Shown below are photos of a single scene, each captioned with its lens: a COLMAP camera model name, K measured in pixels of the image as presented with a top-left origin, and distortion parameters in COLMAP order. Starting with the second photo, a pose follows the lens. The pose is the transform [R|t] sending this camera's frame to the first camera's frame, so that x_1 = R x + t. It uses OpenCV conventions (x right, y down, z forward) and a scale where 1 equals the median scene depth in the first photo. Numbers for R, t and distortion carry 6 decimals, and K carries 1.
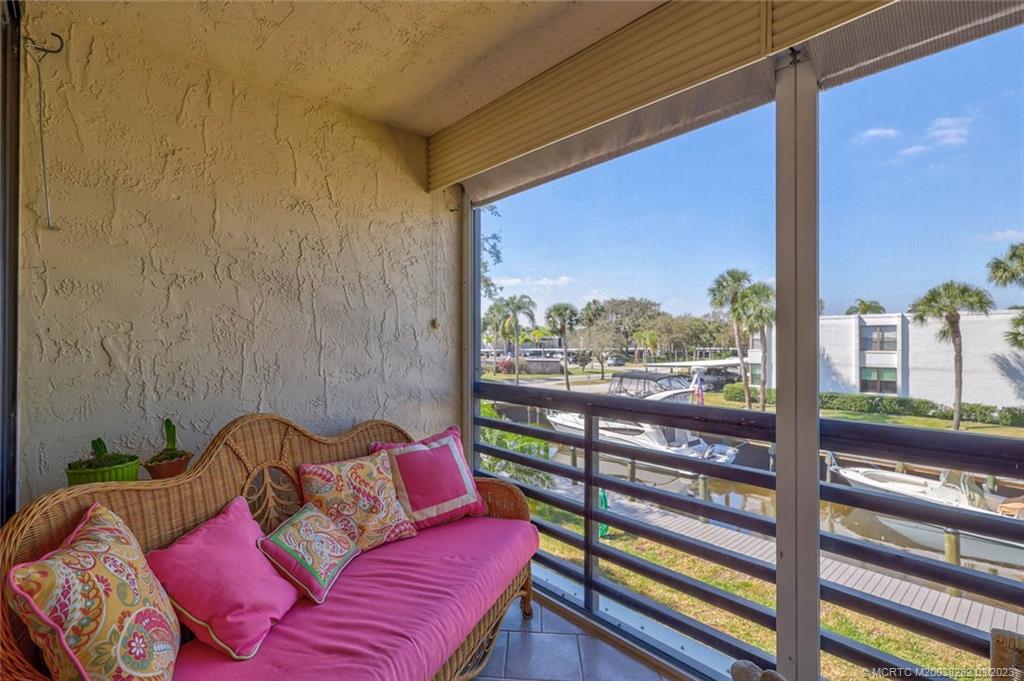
lens RADIAL K [[480.8, 0, 512.0], [0, 480.8, 340.5], [0, 0, 1]] dist [-0.001327, 0.000263]
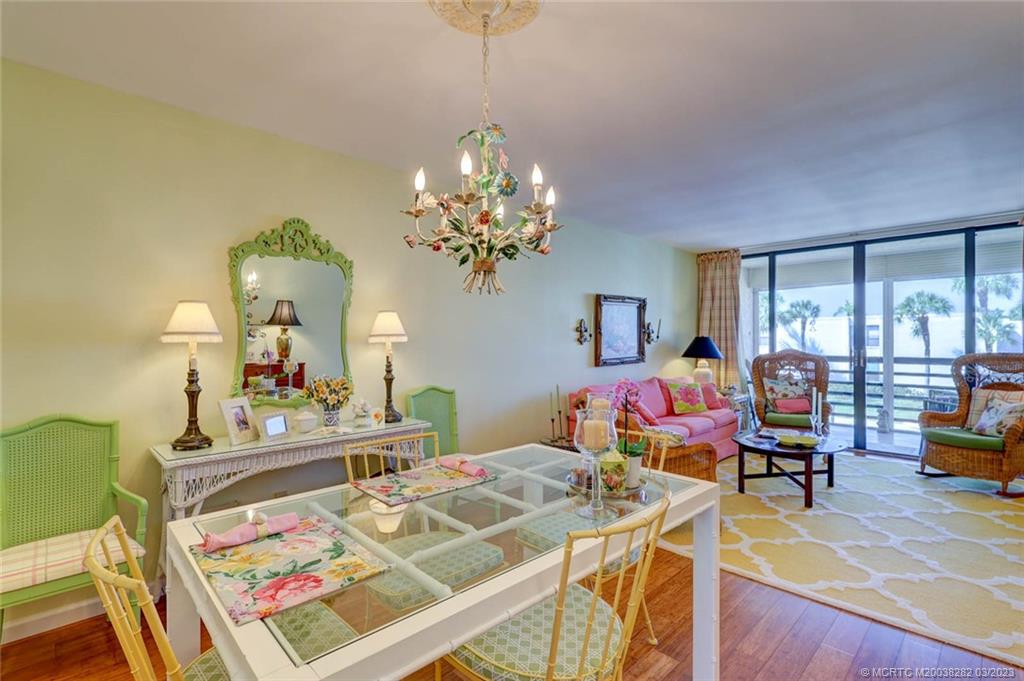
lens RADIAL K [[480.8, 0, 512.0], [0, 480.8, 340.5], [0, 0, 1]] dist [-0.001327, 0.000263]
pose [[0.999383, -0.006957, 0.034414, -0.228022], [0.006865, 0.999973, 0.002805, -0.001581], [-0.034432, -0.002567, 0.999404, -0.248213]]
